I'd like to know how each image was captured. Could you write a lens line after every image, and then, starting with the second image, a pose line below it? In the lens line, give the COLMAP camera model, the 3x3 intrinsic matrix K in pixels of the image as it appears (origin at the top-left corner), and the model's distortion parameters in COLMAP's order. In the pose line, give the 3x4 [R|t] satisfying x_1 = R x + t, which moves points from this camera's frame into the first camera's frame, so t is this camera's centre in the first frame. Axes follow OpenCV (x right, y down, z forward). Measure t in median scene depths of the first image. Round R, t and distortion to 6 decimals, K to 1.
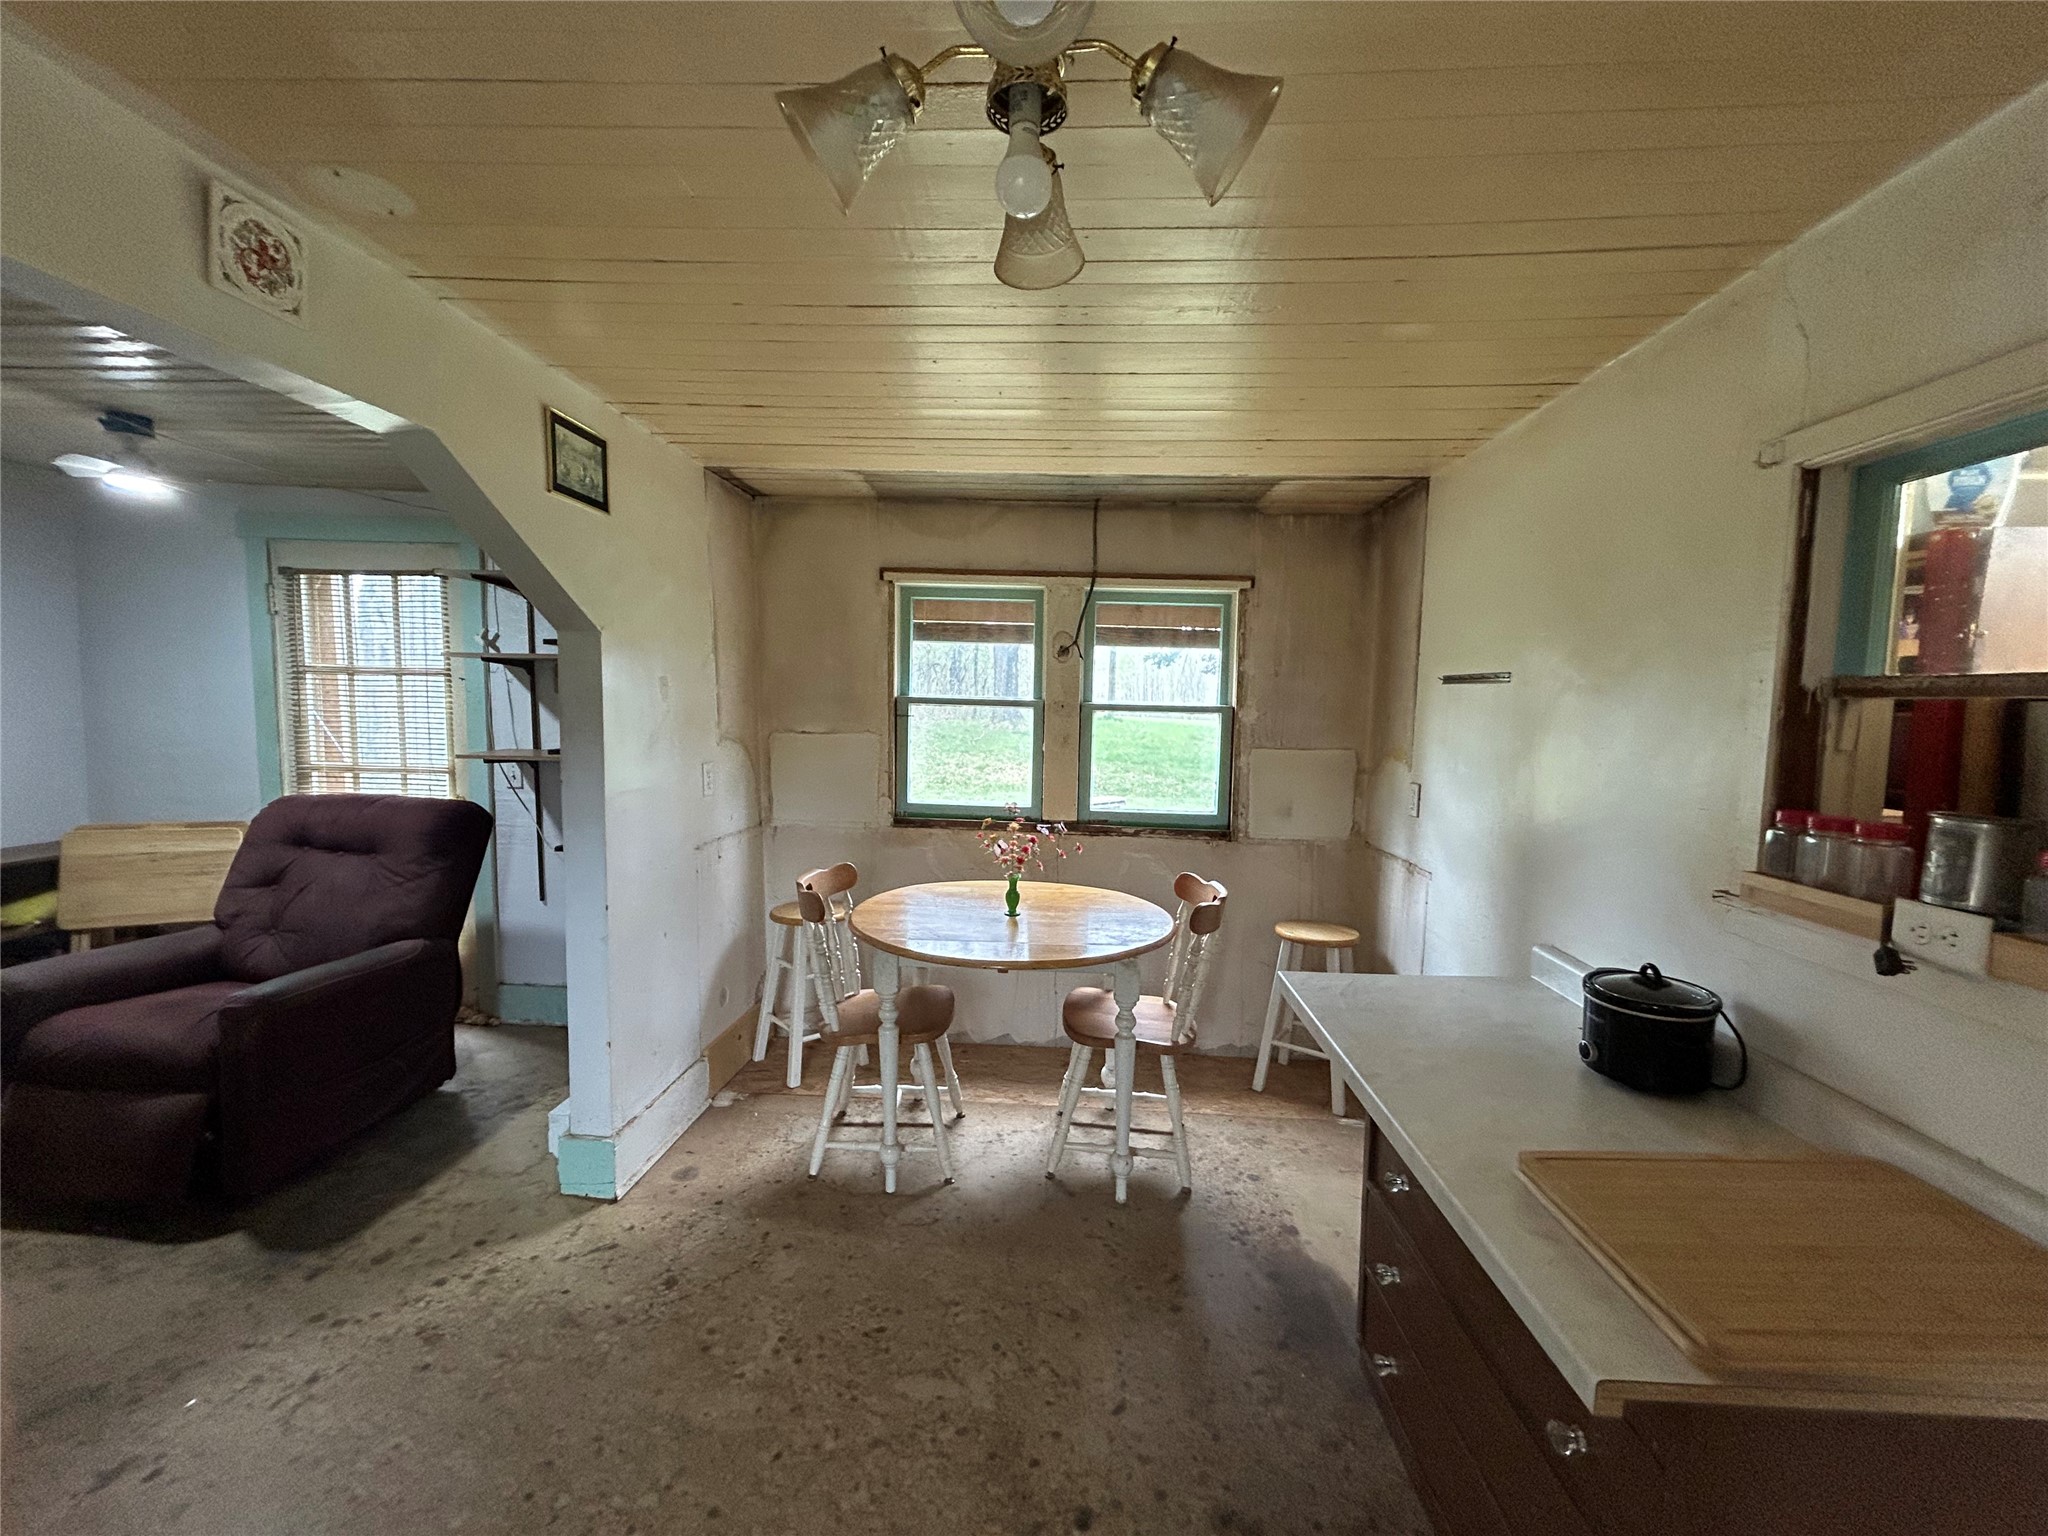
lens RADIAL K [[826.2, 0, 1029.6], [0, 826.2, 768.7], [0, 0, 1]] dist [0.001663, 0.000311]
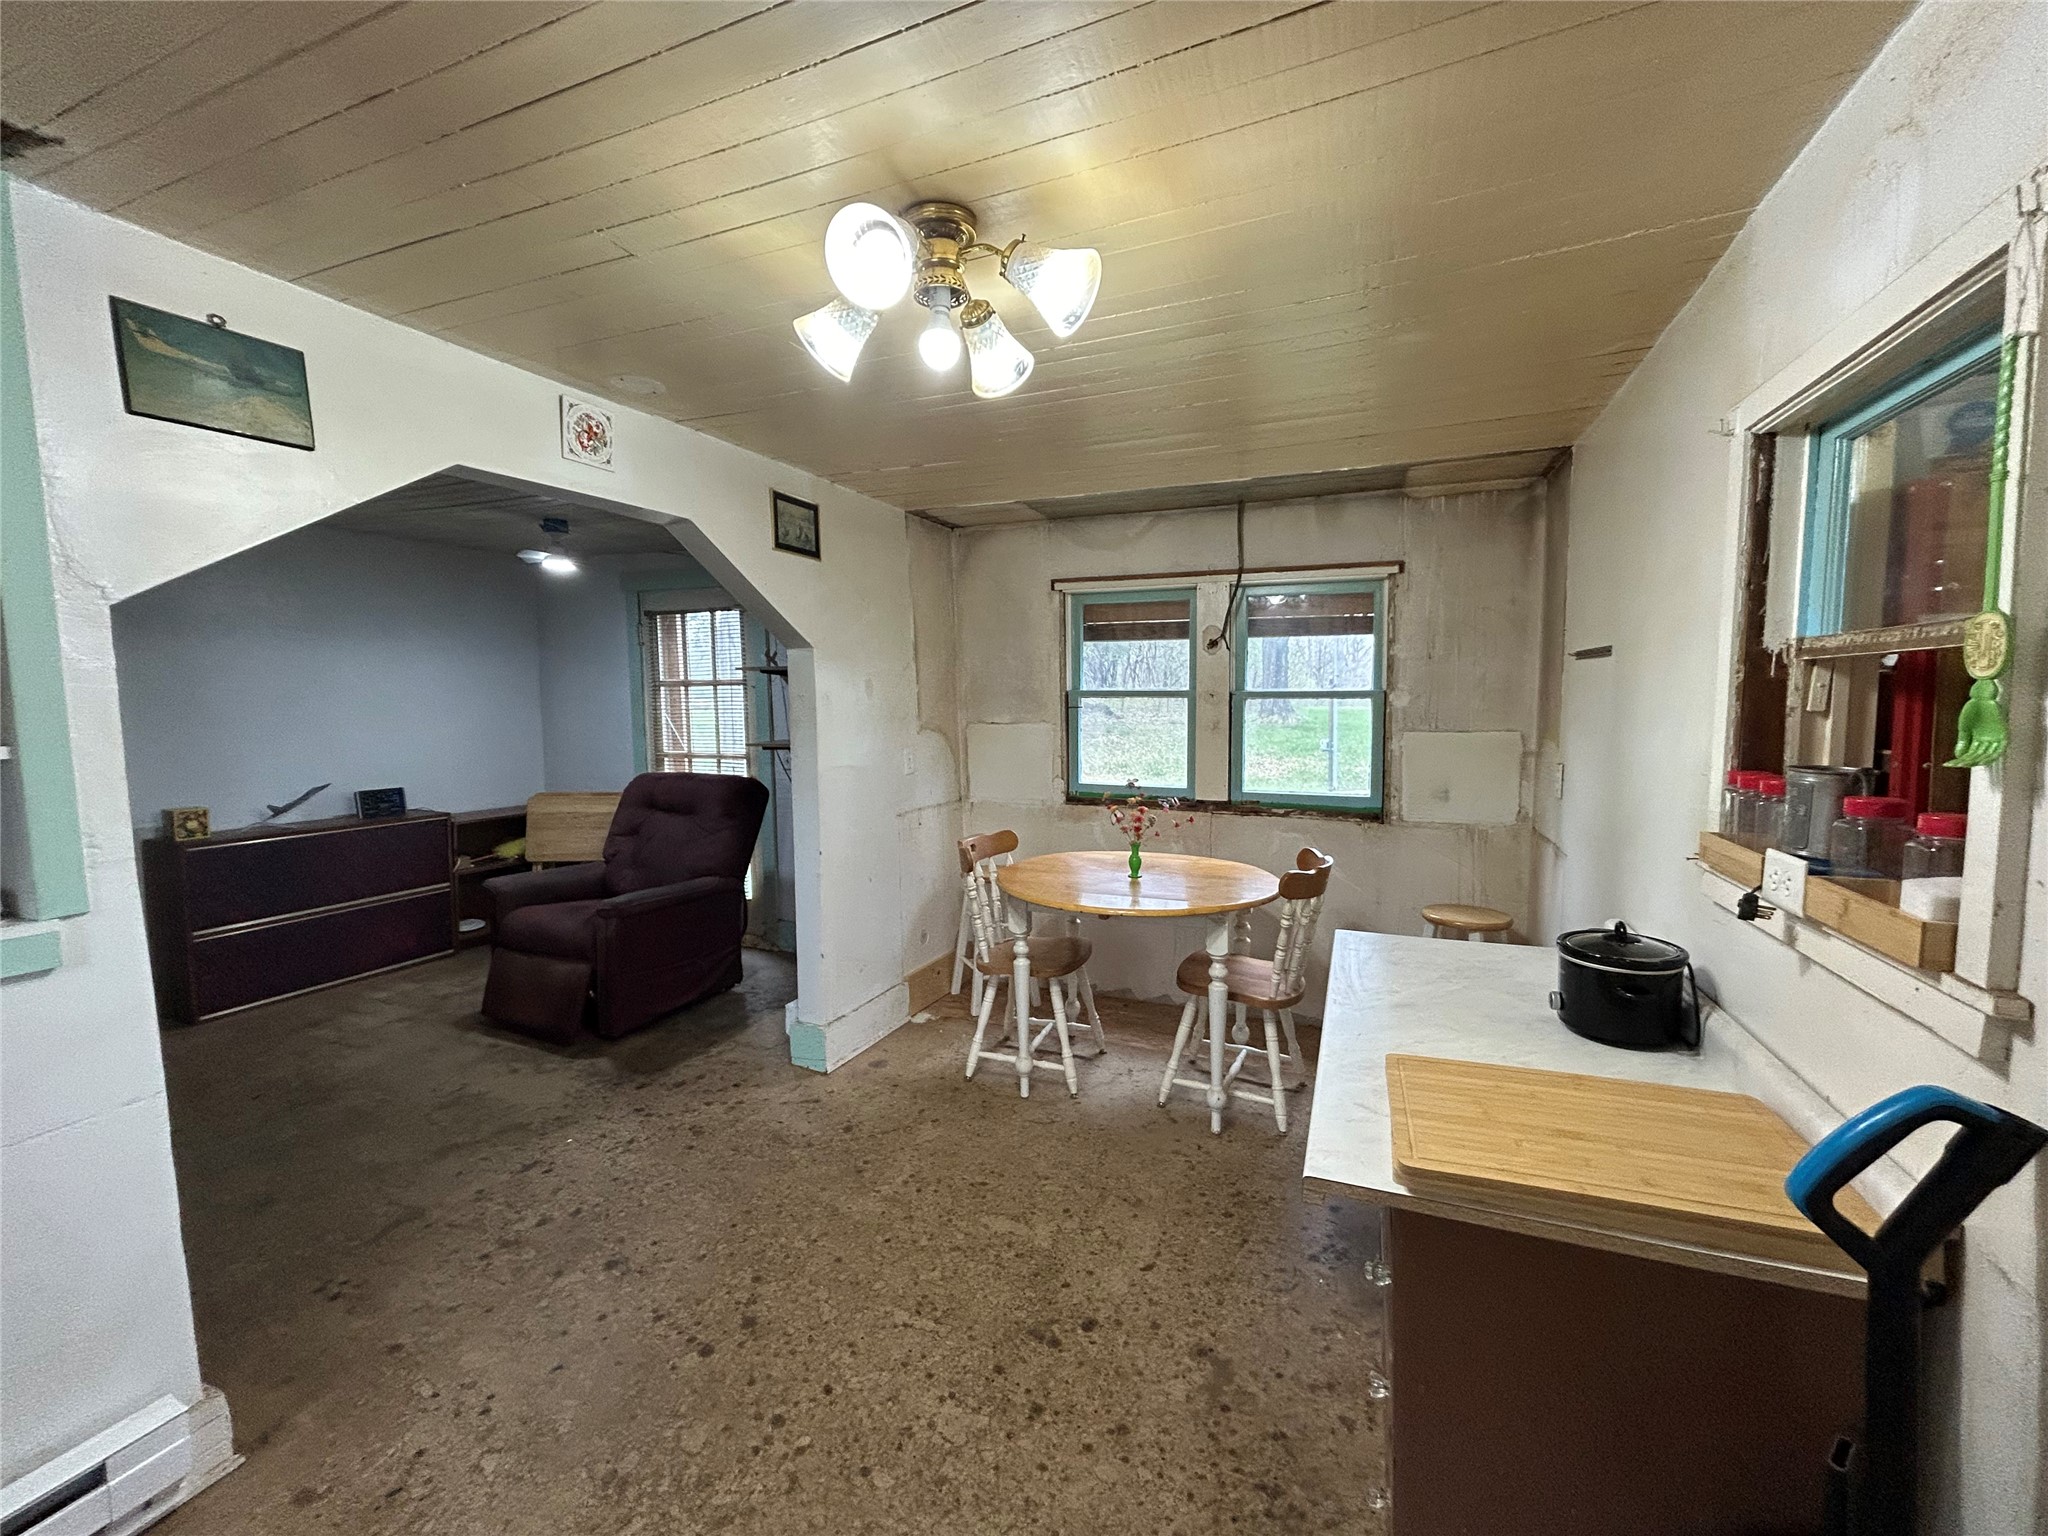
lens RADIAL K [[826.2, 0, 1025.0], [0, 826.2, 768.5], [0, 0, 1]] dist [0.001663, 0.000311]
pose [[0.941641, 0.001973, -0.336612, 0.213439], [-0.000899, 0.999994, 0.003345, 0.021410], [0.336617, -0.002847, 0.941637, -0.125852]]
